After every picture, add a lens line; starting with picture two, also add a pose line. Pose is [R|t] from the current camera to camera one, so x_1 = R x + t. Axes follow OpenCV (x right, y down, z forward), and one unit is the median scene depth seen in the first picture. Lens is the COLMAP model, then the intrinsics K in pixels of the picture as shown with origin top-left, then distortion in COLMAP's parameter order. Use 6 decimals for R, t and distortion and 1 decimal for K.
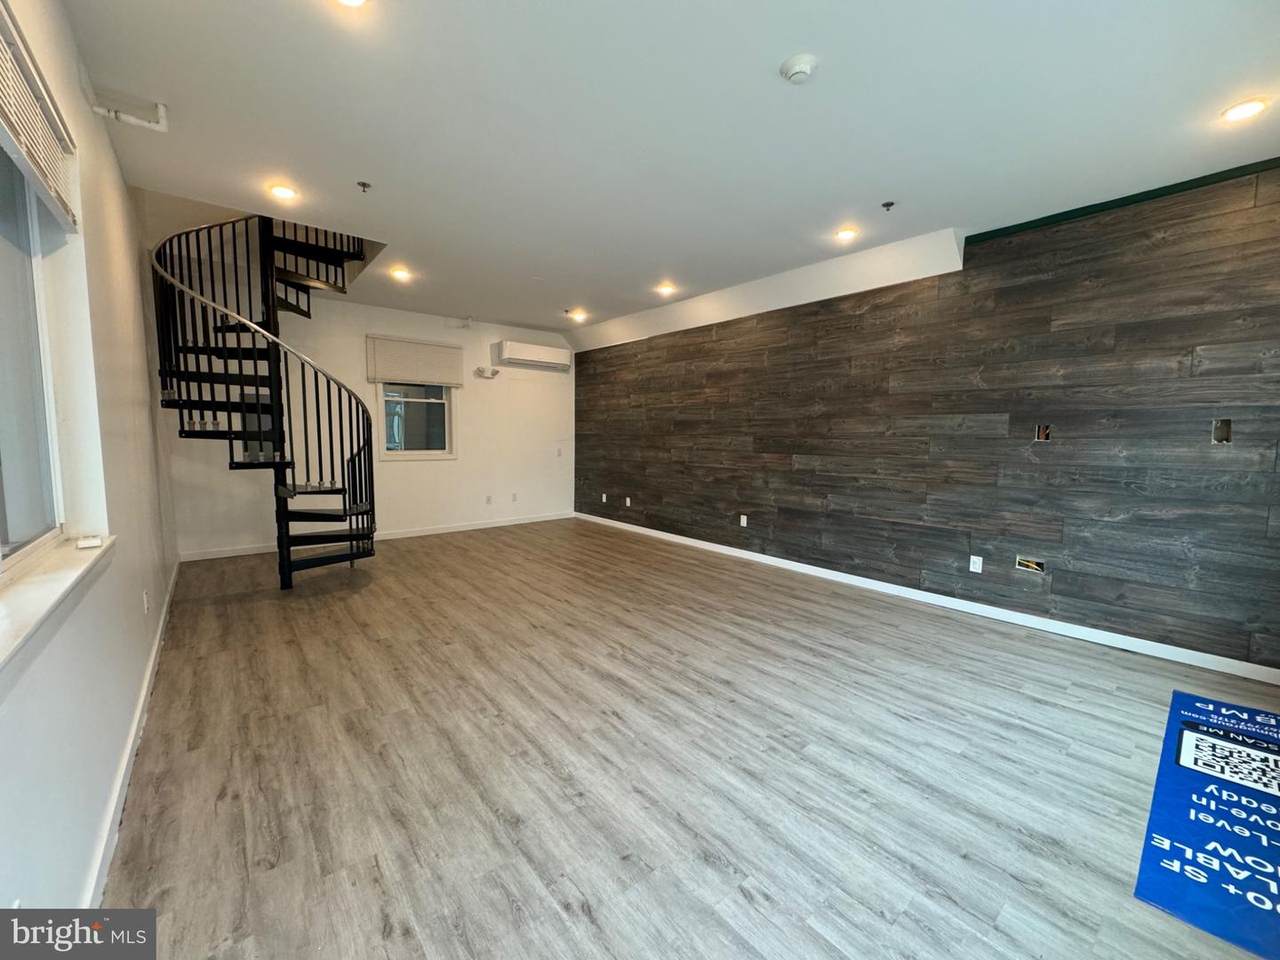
lens RADIAL K [[510.3, 0, 641.9], [0, 510.3, 478.8], [0, 0, 1]] dist [-0.001508, 0.000330]
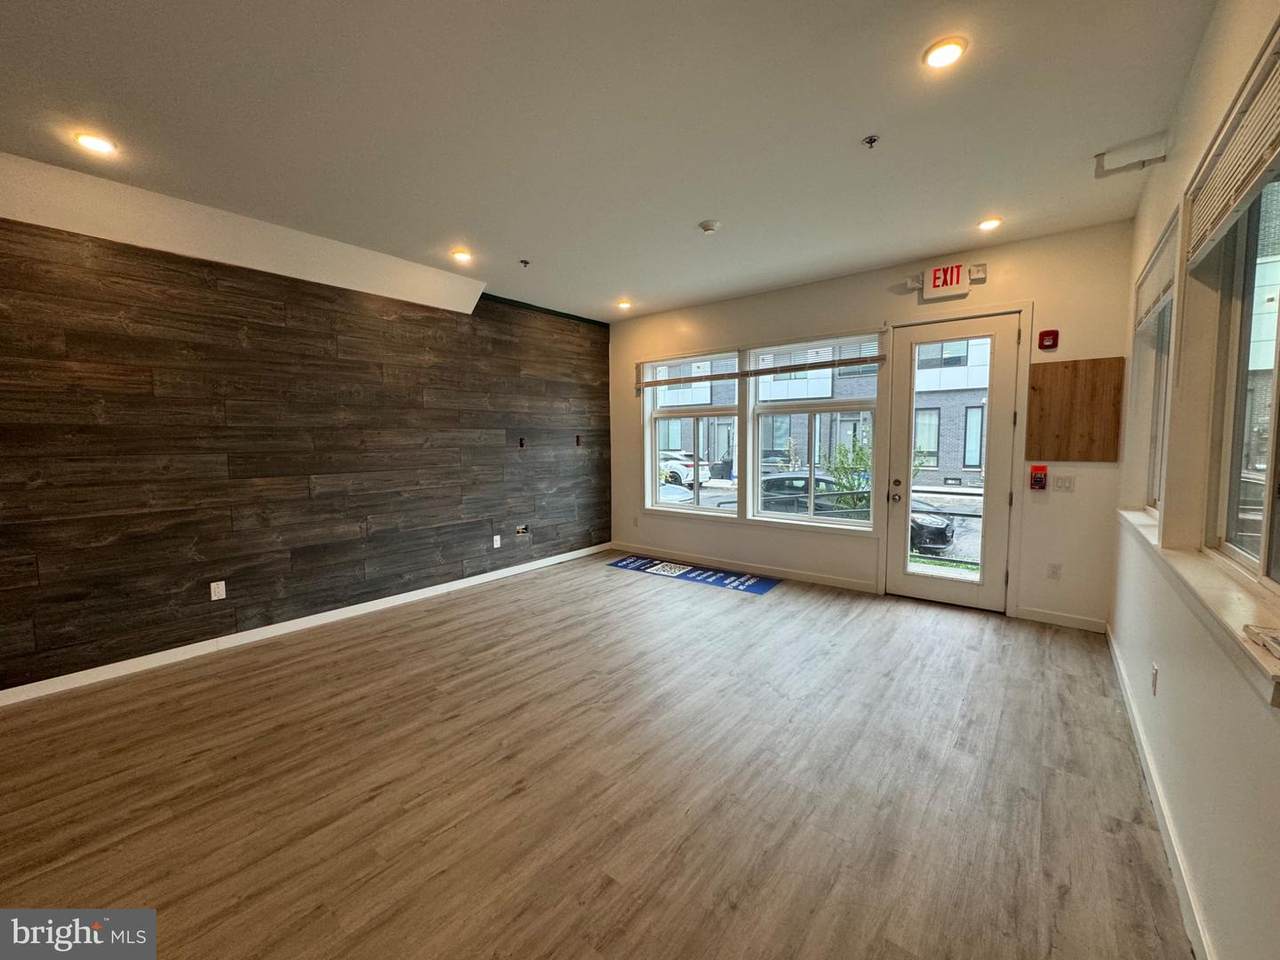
lens RADIAL K [[510.3, 0, 641.9], [0, 510.3, 478.8], [0, 0, 1]] dist [-0.001508, 0.000330]
pose [[-0.198109, -0.081724, 0.976767, -0.704331], [0.093447, 0.990404, 0.101818, -0.094974], [-0.975715, 0.111447, -0.188571, 0.854476]]
